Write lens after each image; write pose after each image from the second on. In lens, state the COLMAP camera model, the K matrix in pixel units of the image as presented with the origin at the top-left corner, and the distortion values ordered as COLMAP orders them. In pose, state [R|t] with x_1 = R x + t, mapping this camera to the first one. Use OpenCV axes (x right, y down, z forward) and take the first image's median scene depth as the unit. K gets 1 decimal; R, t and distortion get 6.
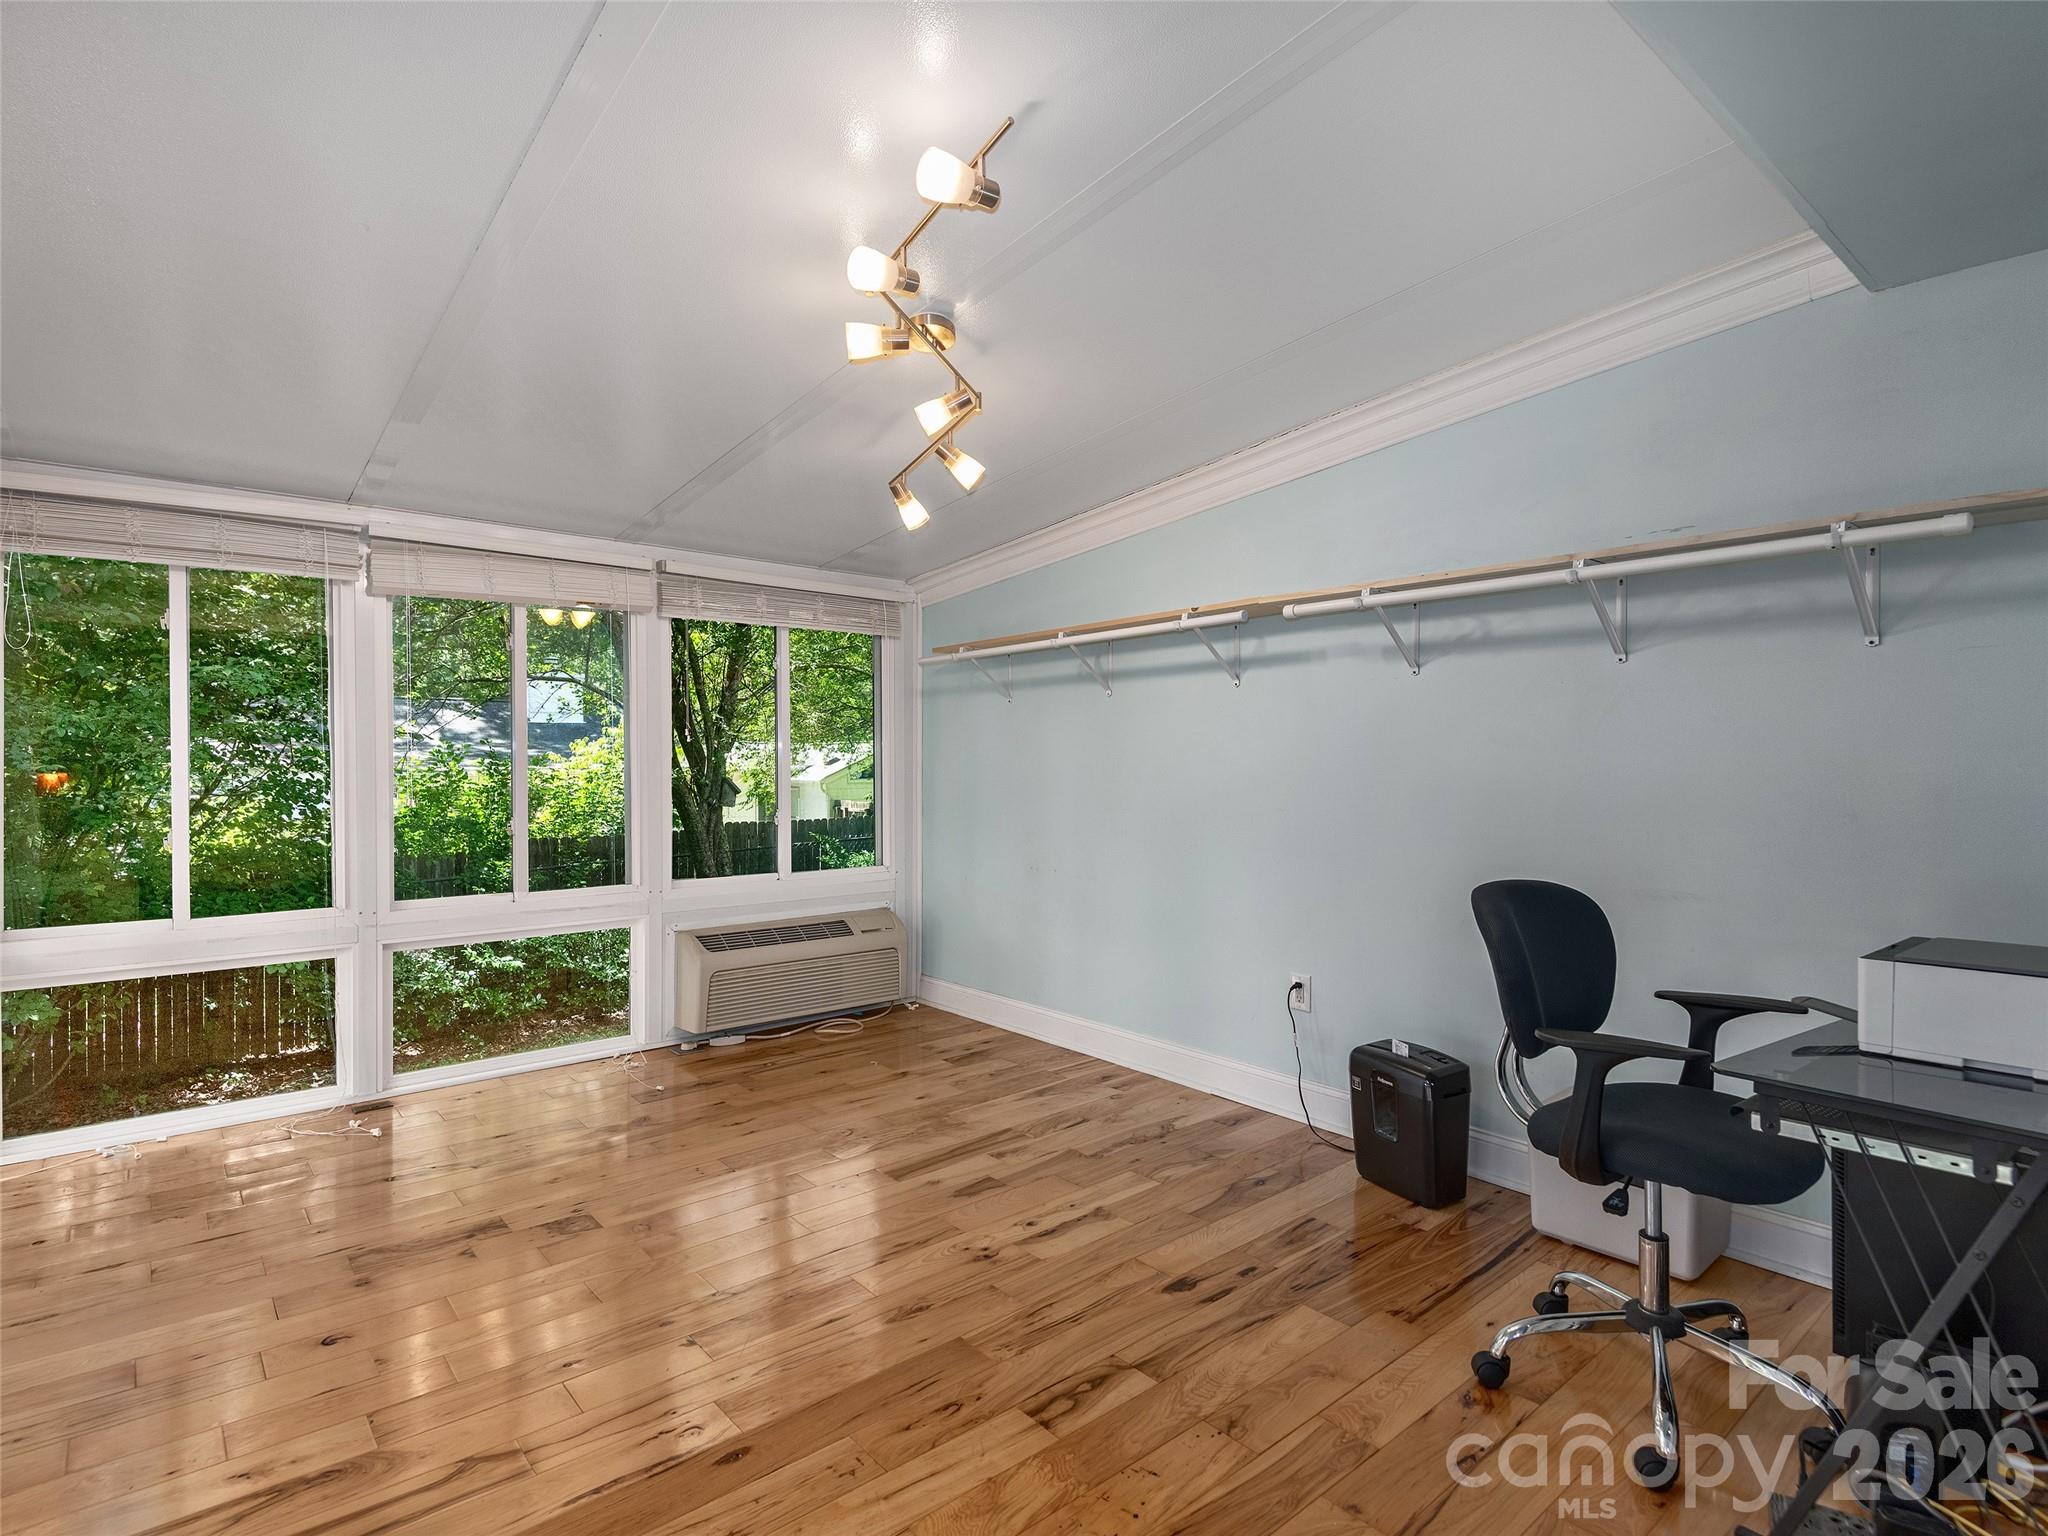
lens RADIAL K [[1036.9, 0, 1003.1], [0, 1036.9, 763.9], [0, 0, 1]] dist [0.040380, -0.024351]
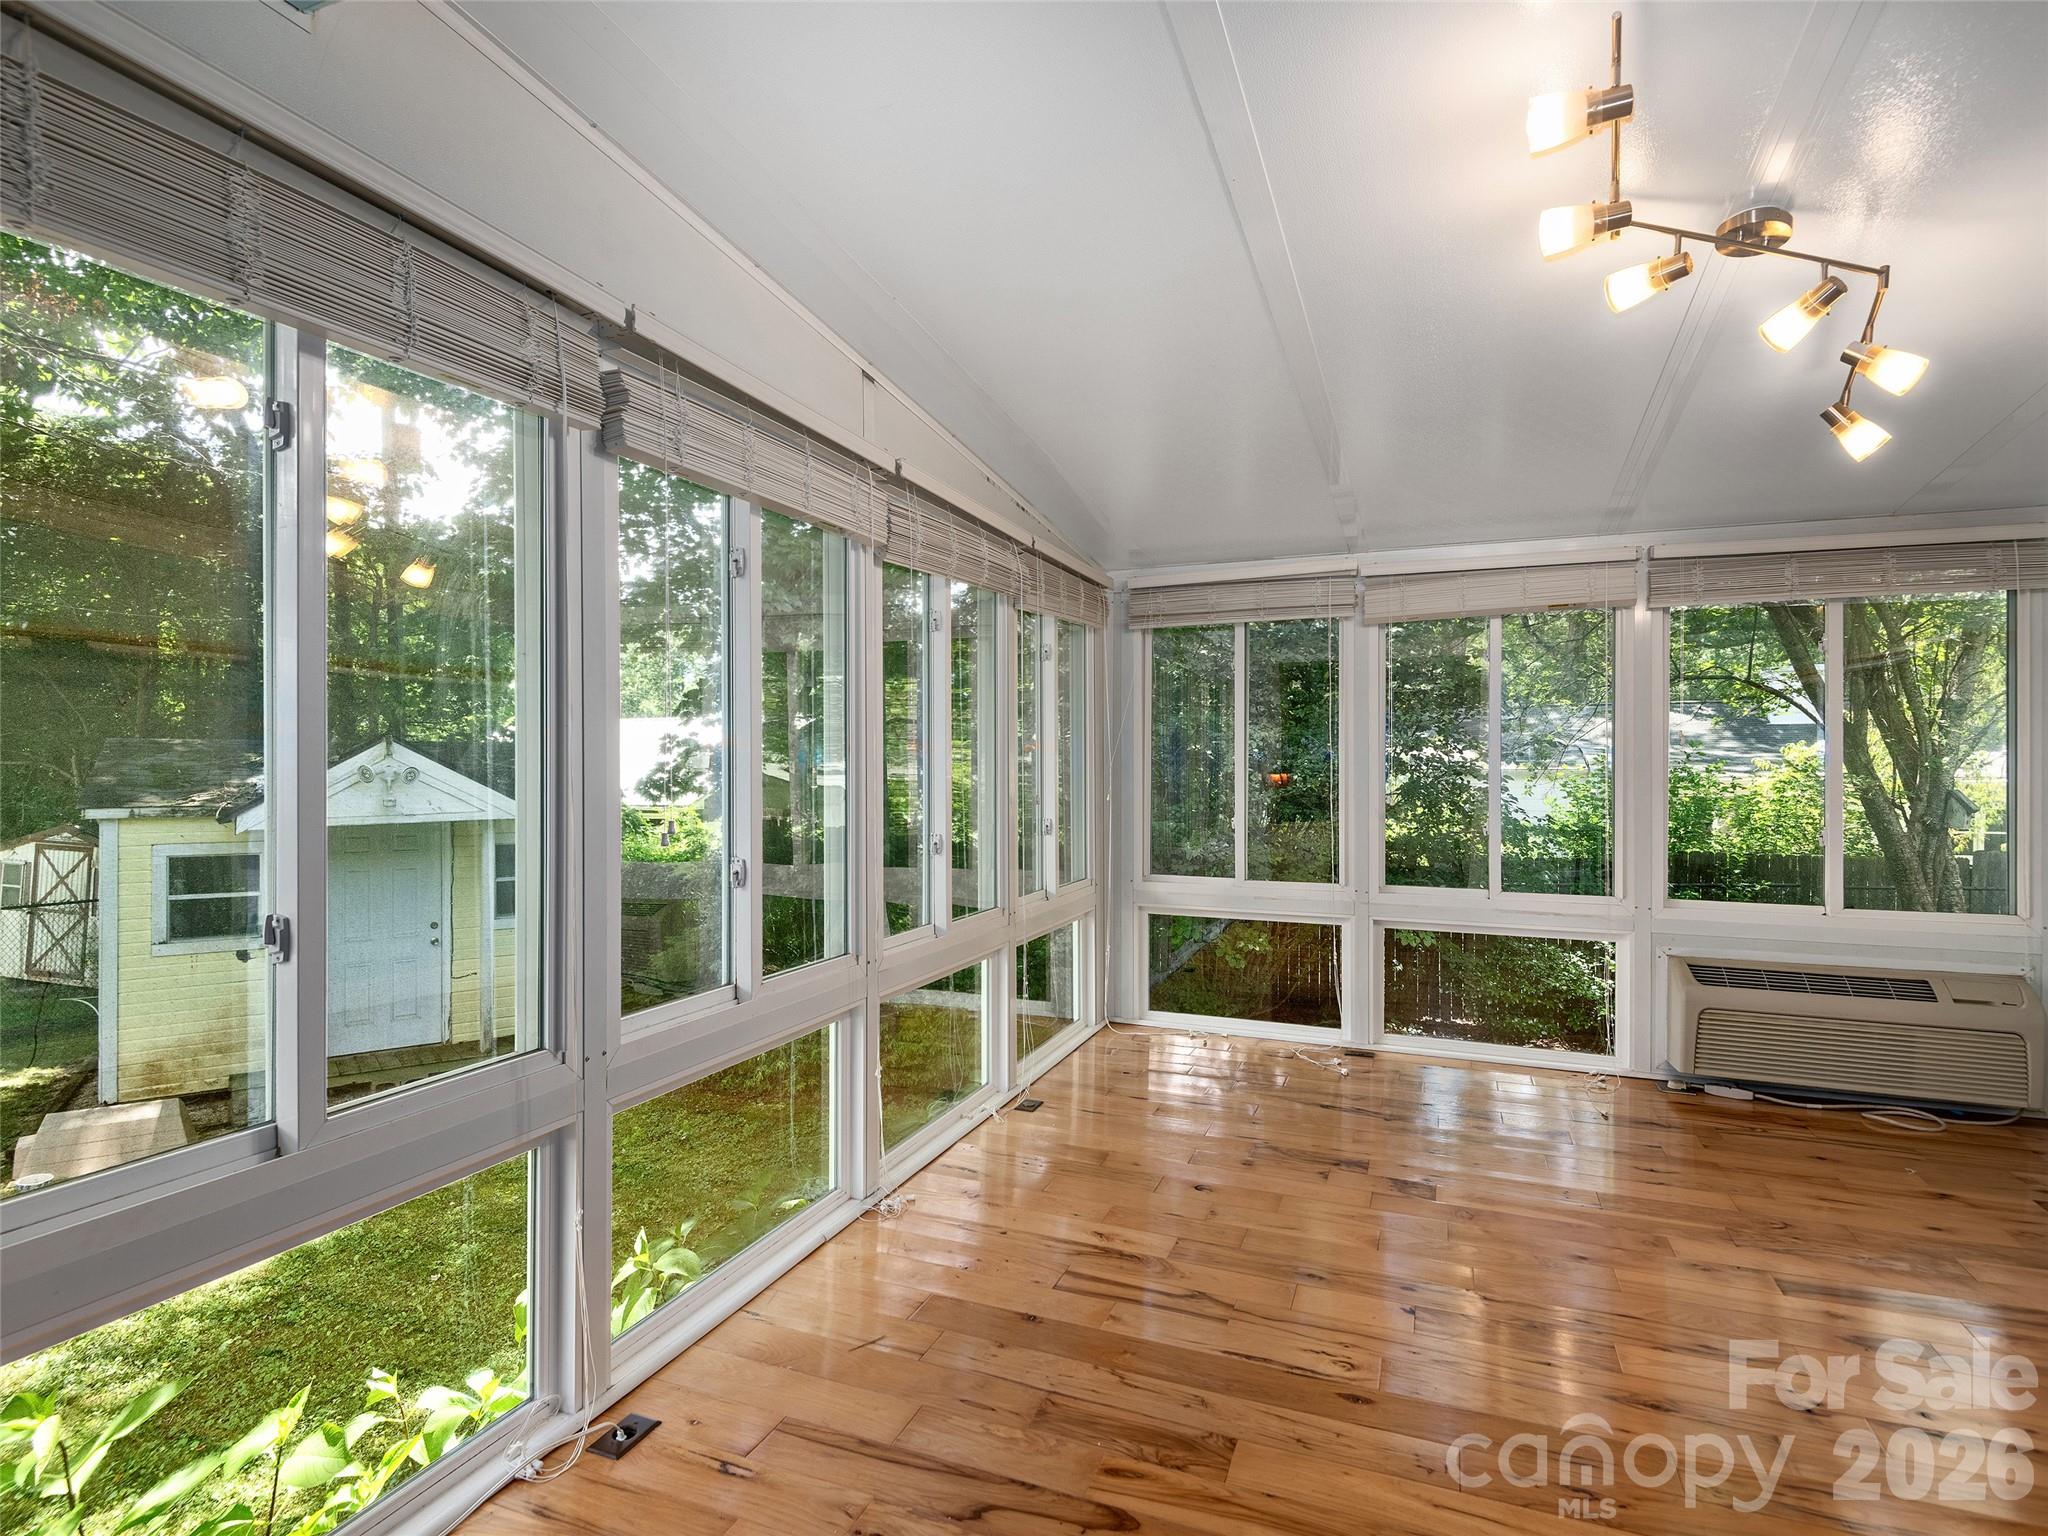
lens RADIAL K [[1036.9, 0, 1003.1], [0, 1036.9, 763.9], [0, 0, 1]] dist [0.040380, -0.024351]
pose [[0.483914, 0.002247, -0.875113, 0.207929], [-0.007170, 0.999973, -0.001397, 0.000952], [0.875086, 0.006950, 0.483917, 0.058280]]
